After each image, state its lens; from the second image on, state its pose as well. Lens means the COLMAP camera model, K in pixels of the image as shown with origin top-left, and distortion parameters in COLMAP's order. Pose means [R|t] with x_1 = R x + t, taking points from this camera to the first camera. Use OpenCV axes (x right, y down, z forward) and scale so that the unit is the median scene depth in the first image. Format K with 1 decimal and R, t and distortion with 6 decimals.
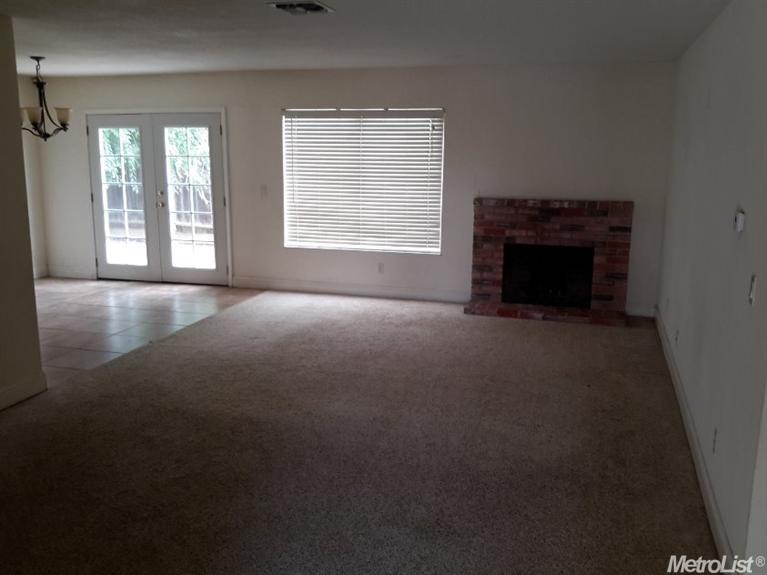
lens RADIAL K [[716.9, 0, 383.5], [0, 716.9, 287.5], [0, 0, 1]] dist [0.191400, -0.499964]
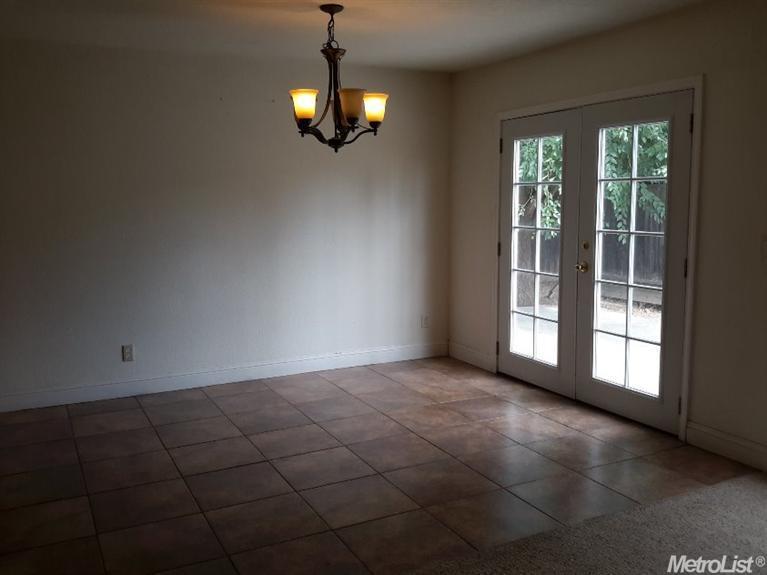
lens RADIAL K [[716.9, 0, 383.5], [0, 716.9, 287.5], [0, 0, 1]] dist [0.191400, -0.499964]
pose [[0.677047, 0.087172, -0.730759, 0.002892], [-0.134058, 0.990955, -0.005993, -0.078069], [0.723627, 0.102022, 0.682610, 0.536473]]
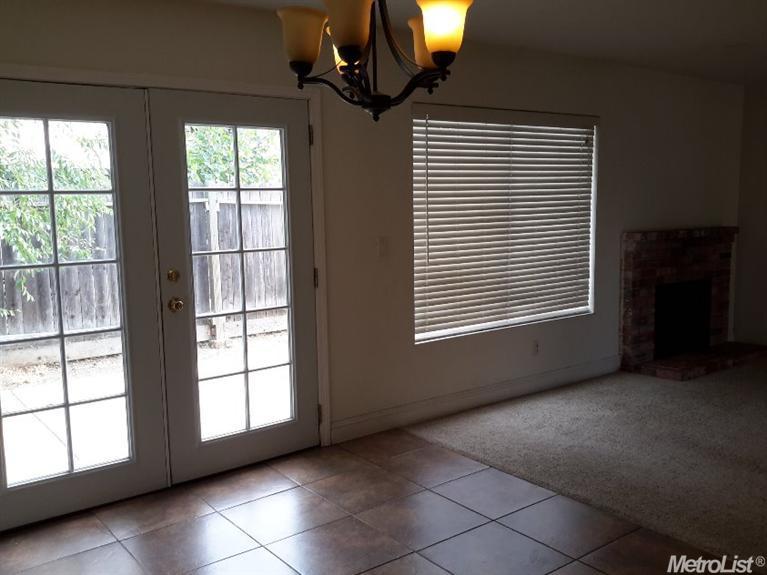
lens RADIAL K [[716.9, 0, 383.5], [0, 716.9, 287.5], [0, 0, 1]] dist [0.191400, -0.499964]
pose [[0.594241, -0.114008, 0.796166, -0.607923], [0.182864, 0.983129, 0.004294, -0.109607], [-0.783223, 0.143038, 0.605064, 0.690265]]
